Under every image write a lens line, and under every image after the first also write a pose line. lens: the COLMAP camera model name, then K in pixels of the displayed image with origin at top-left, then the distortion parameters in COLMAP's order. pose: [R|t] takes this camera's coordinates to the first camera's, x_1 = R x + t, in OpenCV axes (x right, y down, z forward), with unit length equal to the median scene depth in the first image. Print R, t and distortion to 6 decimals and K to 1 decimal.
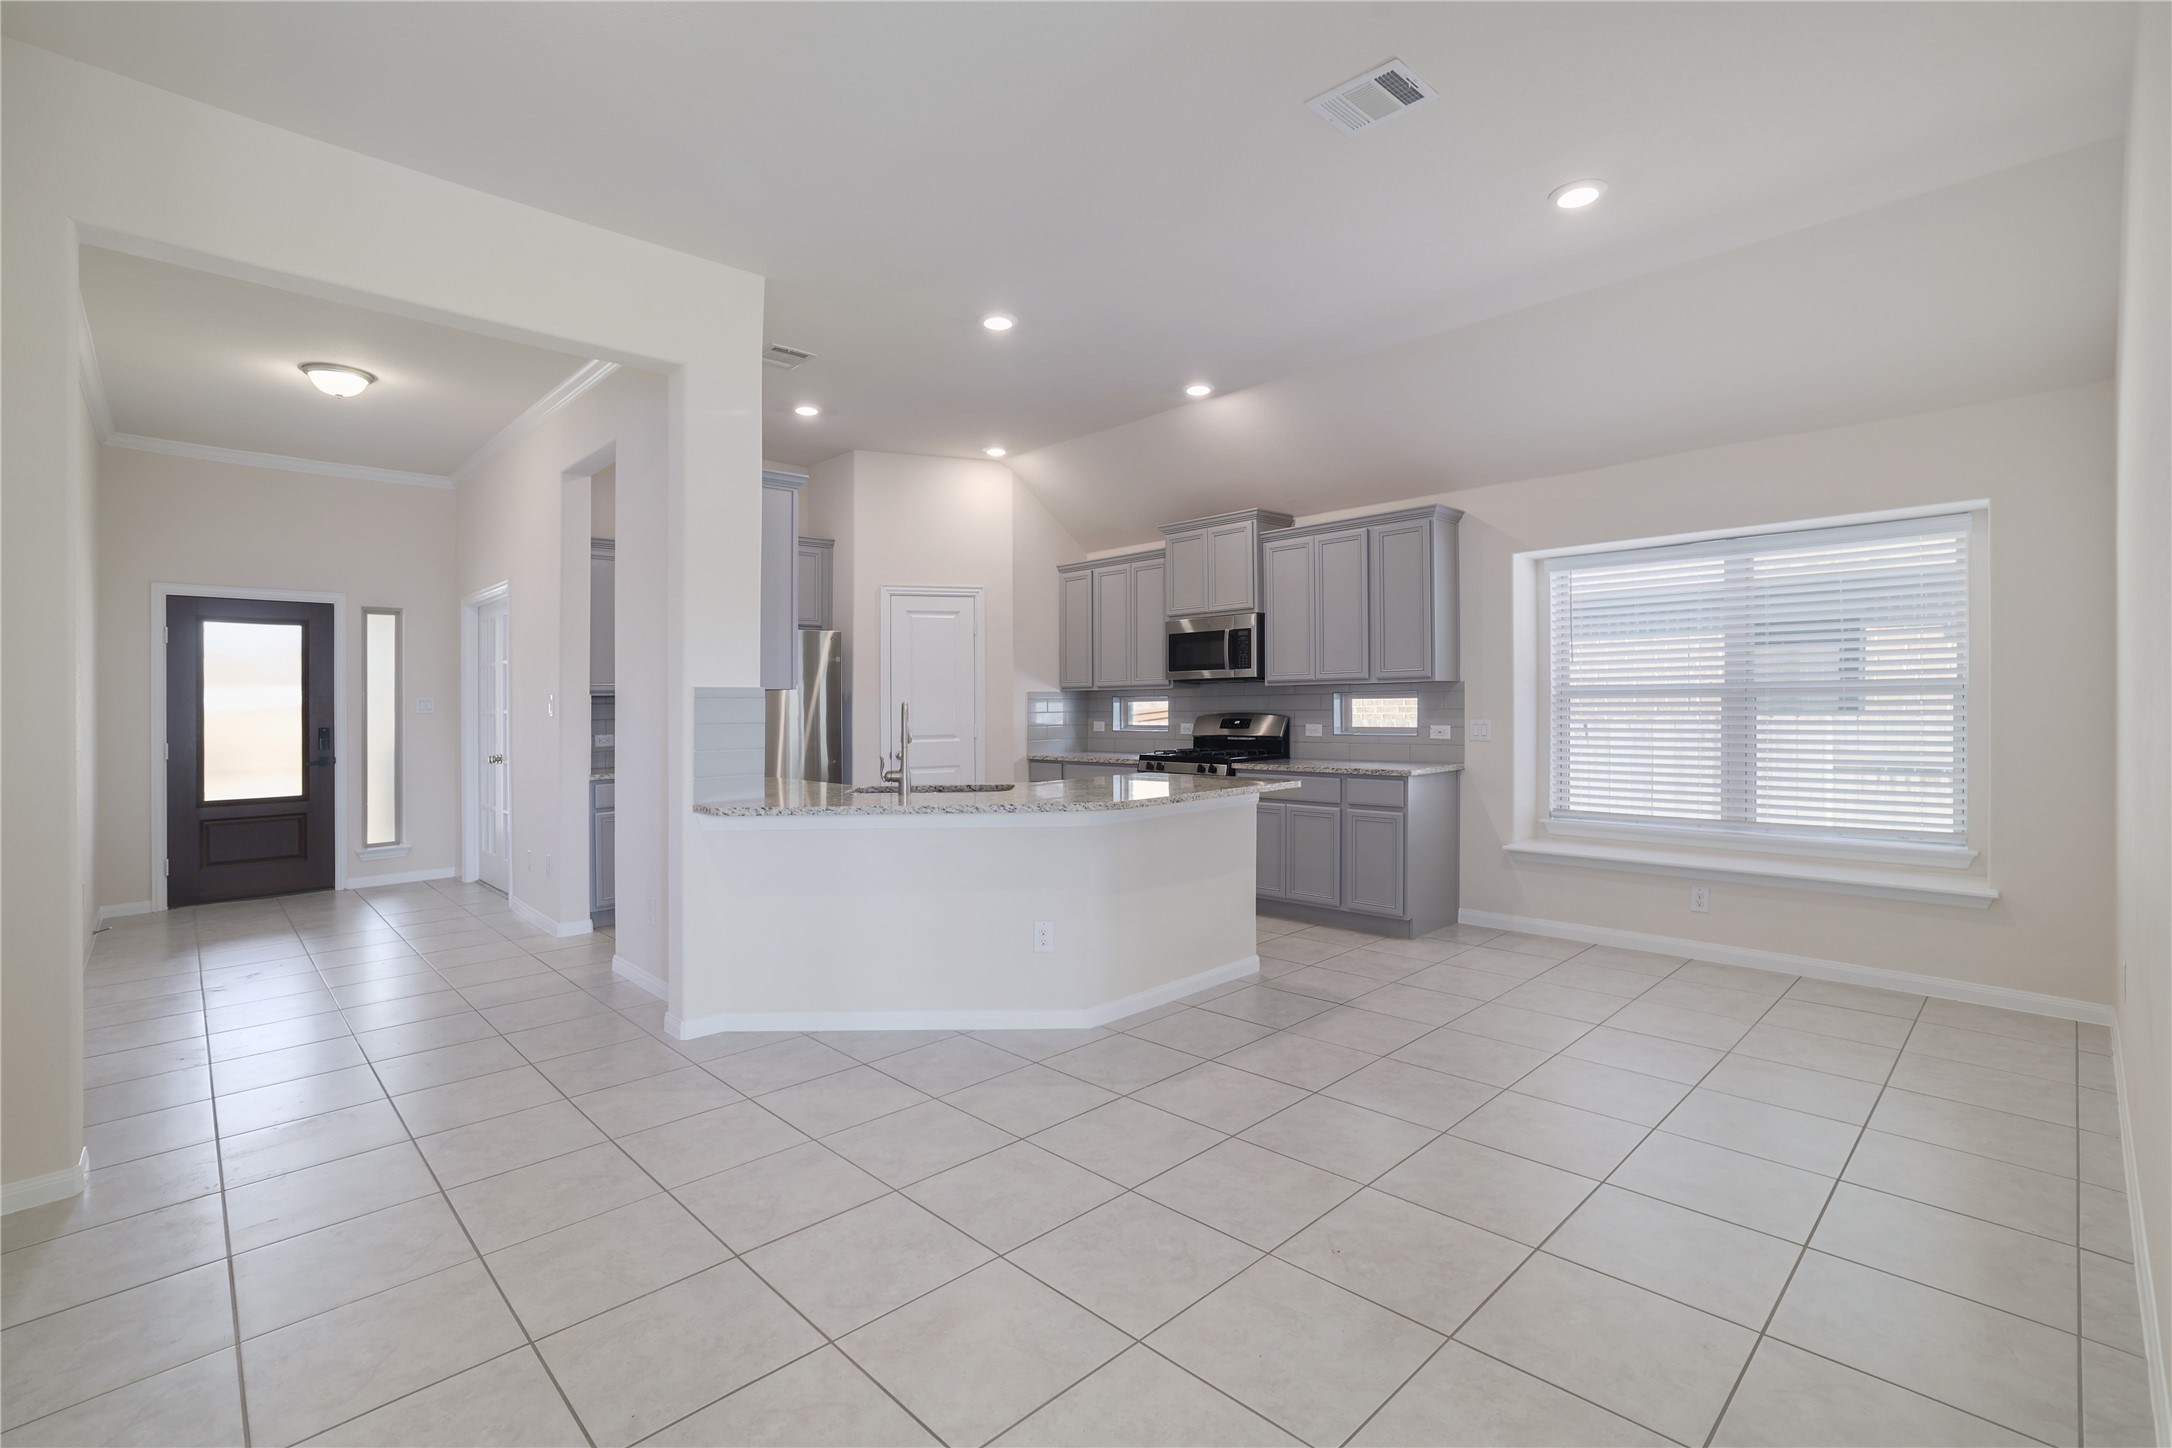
lens RADIAL K [[980.0, 0, 1071.7], [0, 980.0, 705.7], [0, 0, 1]] dist [0.024420, 0.000580]
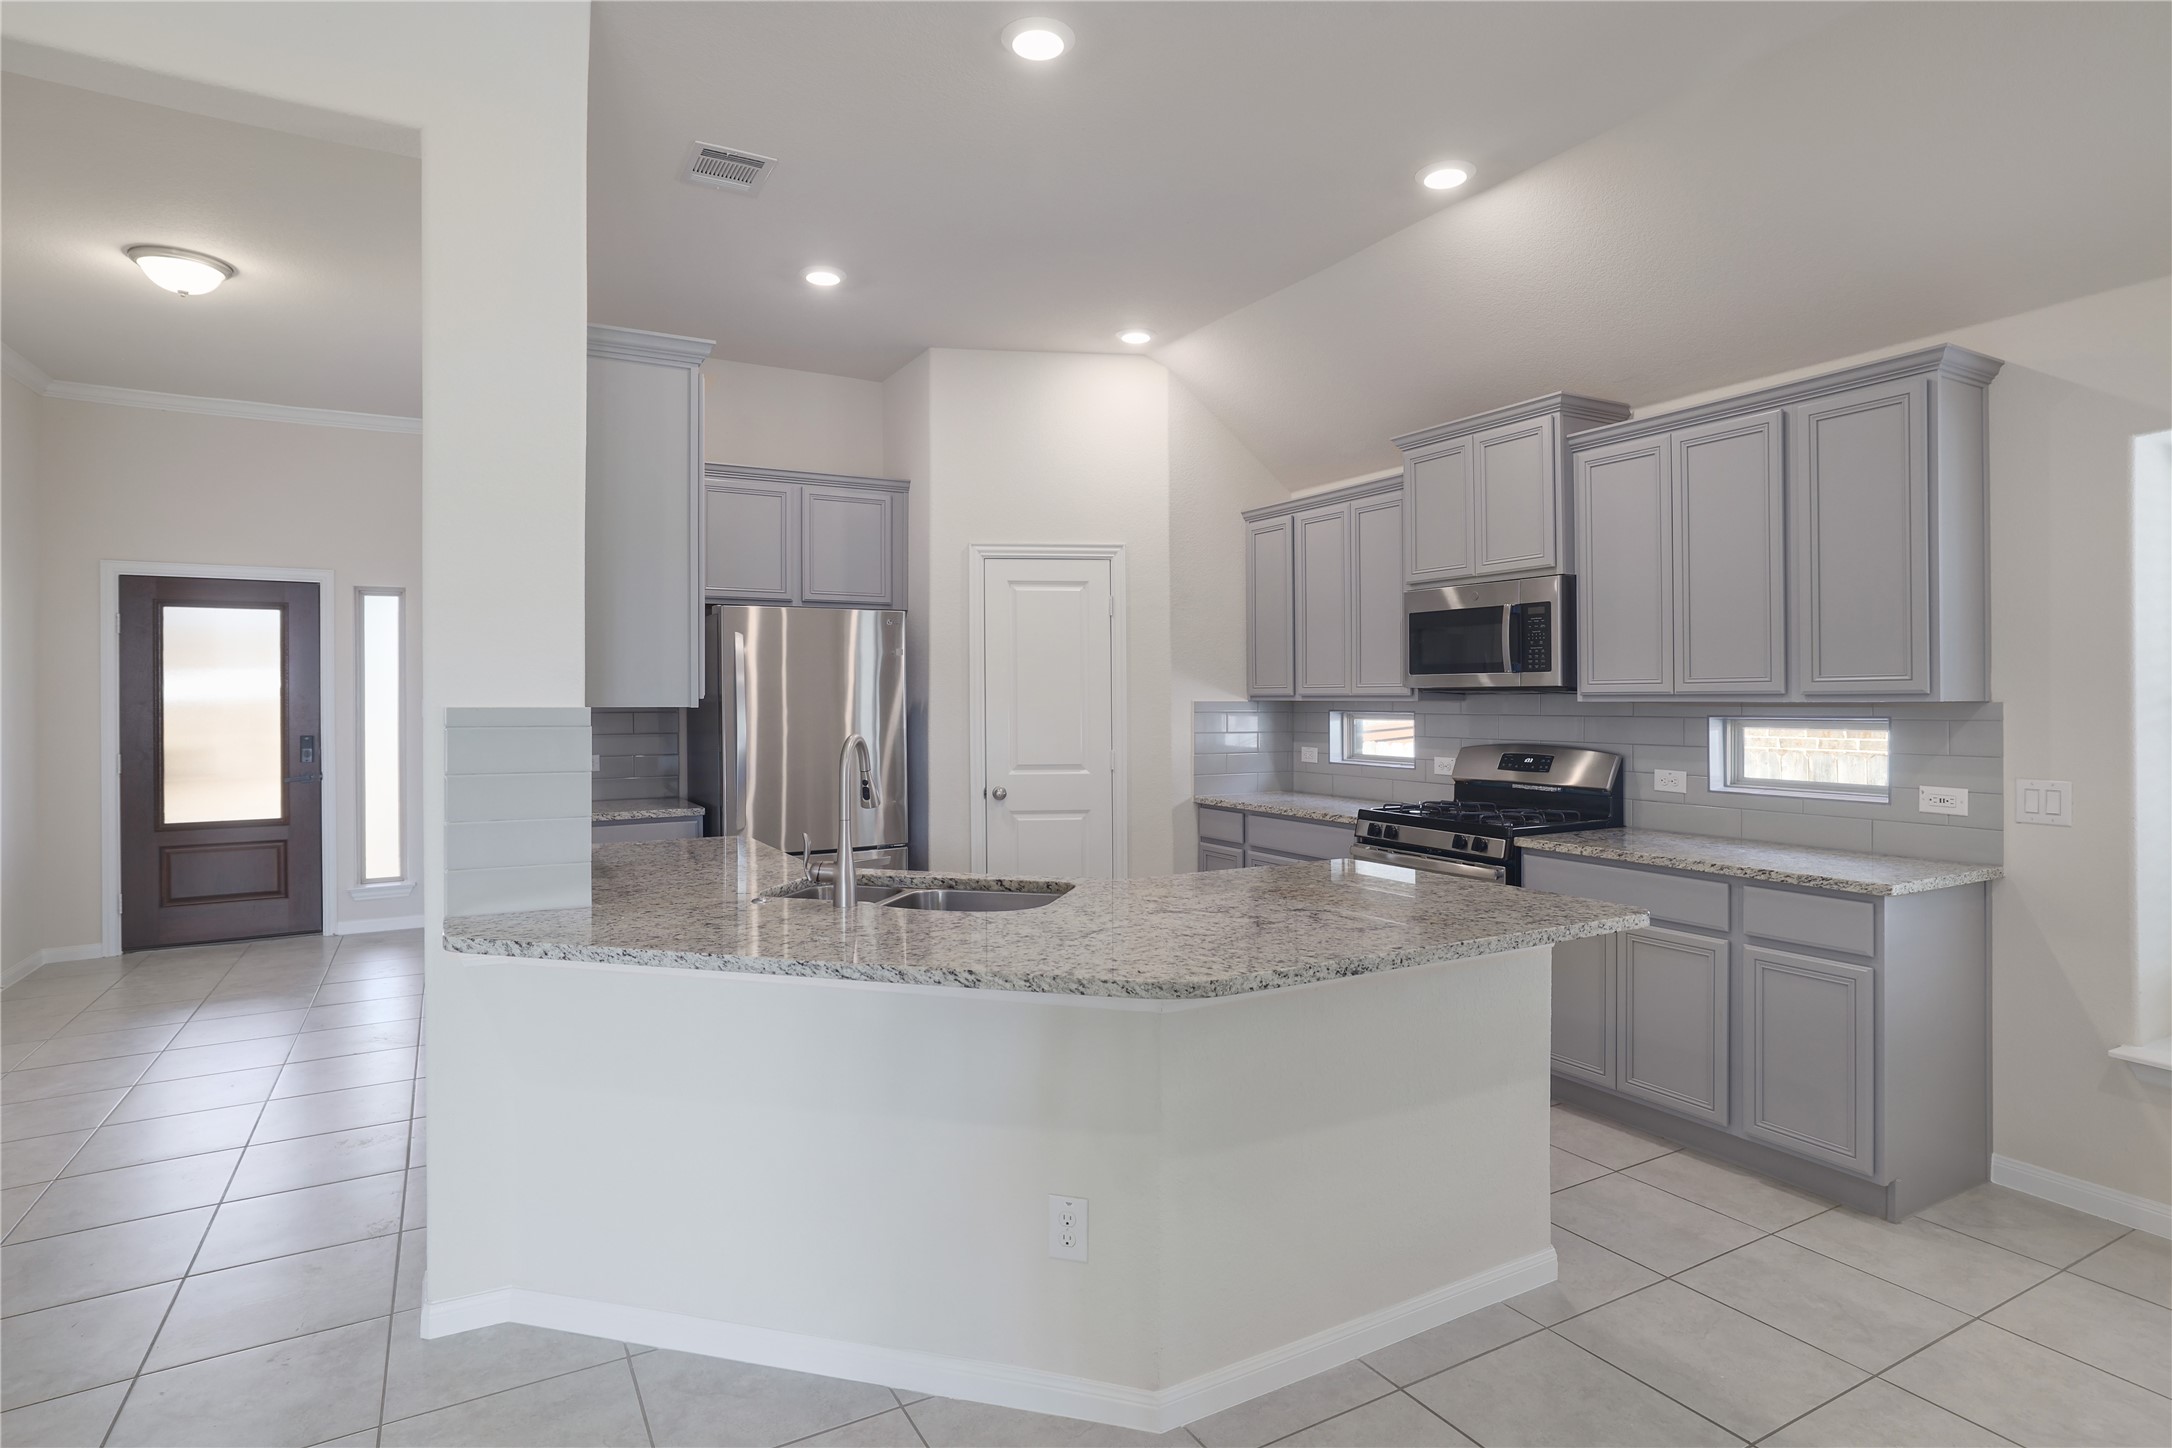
lens RADIAL K [[1090.2, 0, 1068.7], [0, 1090.2, 659.0], [0, 0, 1]] dist [-0.016900, 0.007031]
pose [[0.967004, 0.005178, -0.254710, 0.072963], [-0.014632, 0.999272, -0.035233, -0.019043], [0.254343, 0.037797, 0.966375, 0.318943]]
